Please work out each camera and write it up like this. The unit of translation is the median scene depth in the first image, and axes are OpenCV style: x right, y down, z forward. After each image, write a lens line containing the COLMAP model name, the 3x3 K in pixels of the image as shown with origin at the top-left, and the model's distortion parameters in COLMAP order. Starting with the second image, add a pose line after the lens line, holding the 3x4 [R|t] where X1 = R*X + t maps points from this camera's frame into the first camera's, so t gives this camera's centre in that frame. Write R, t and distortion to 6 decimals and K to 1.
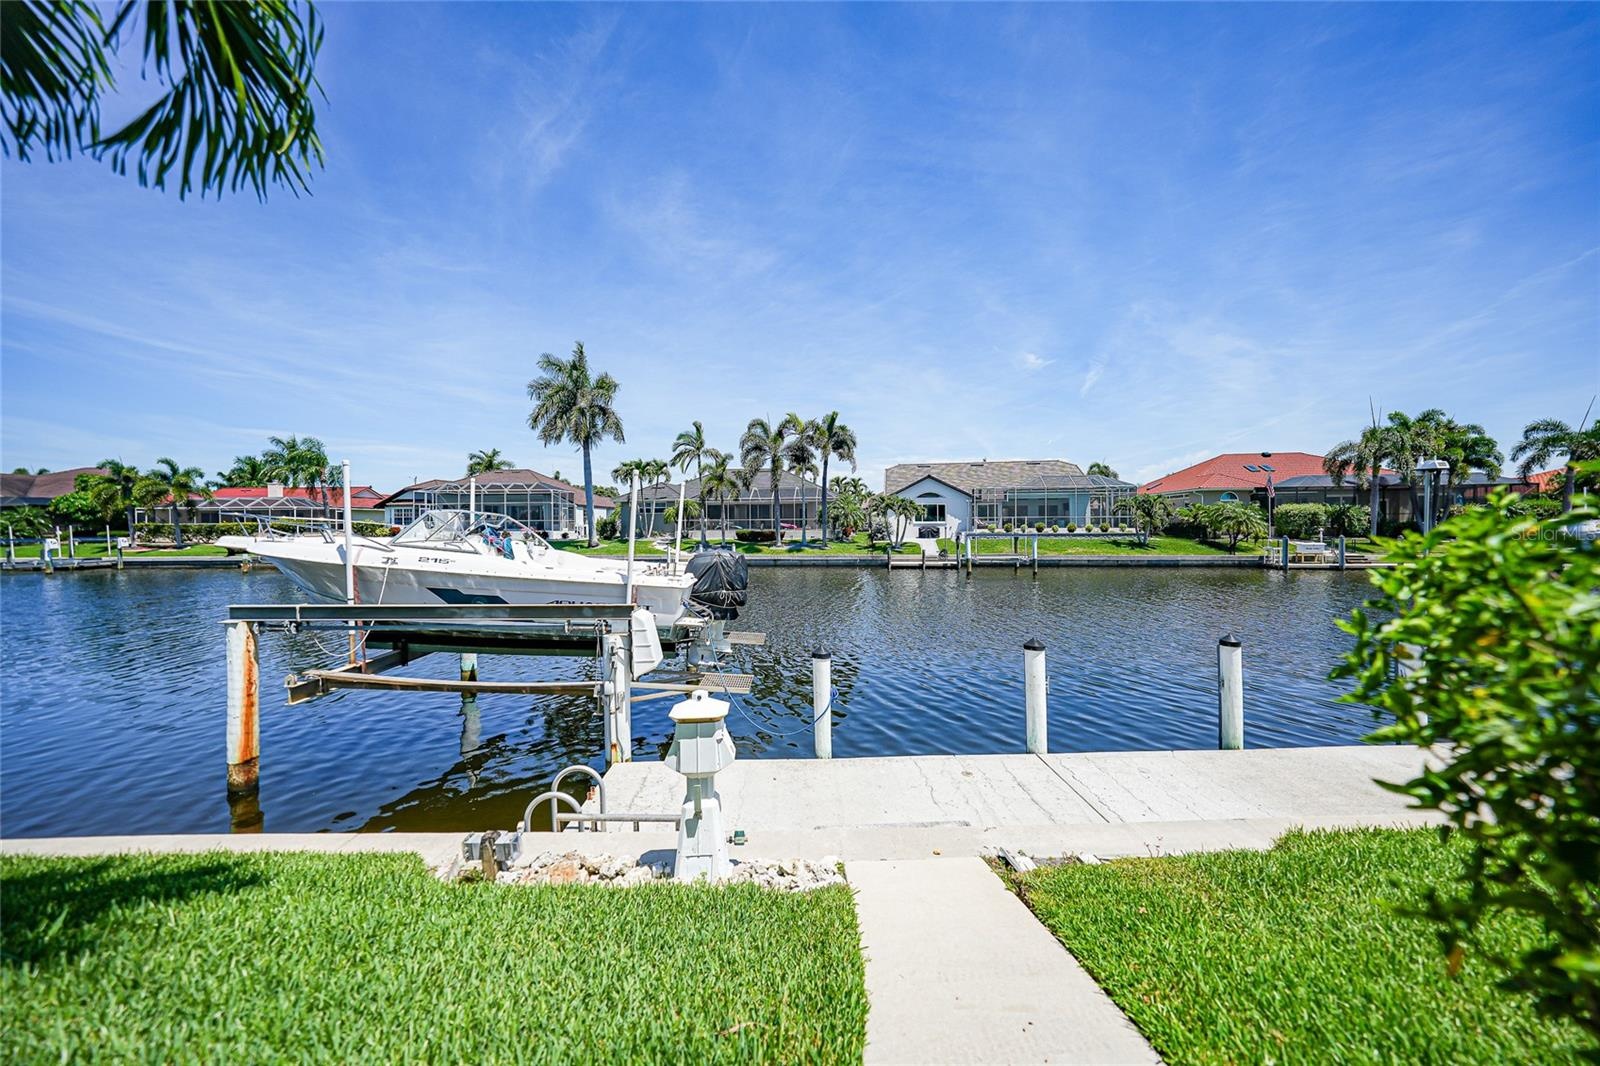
lens RADIAL K [[566.3, 0, 804.1], [0, 566.3, 525.3], [0, 0, 1]] dist [-0.008530, 0.001163]
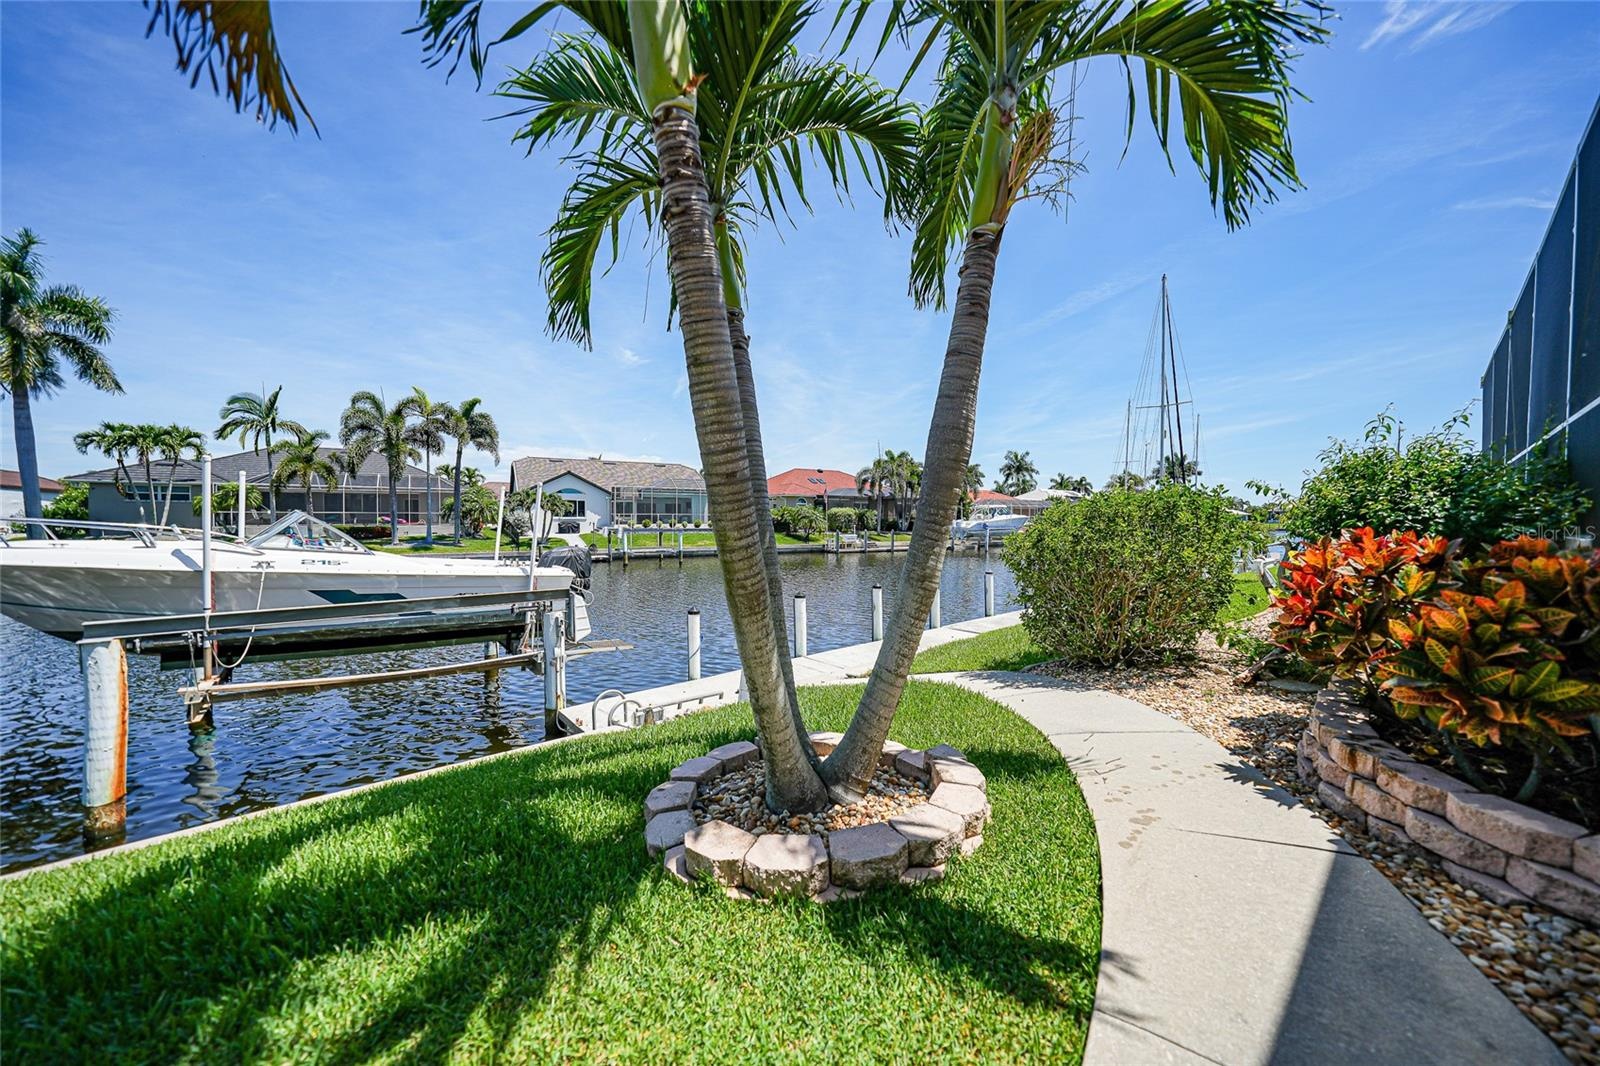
lens RADIAL K [[566.3, 0, 800.6], [0, 566.3, 520.9], [0, 0, 1]] dist [-0.008530, 0.001163]
pose [[0.772656, 0.006634, 0.634790, -0.114109], [-0.008102, 0.999967, -0.000590, -0.002605], [-0.634773, -0.004687, 0.772684, -0.050648]]
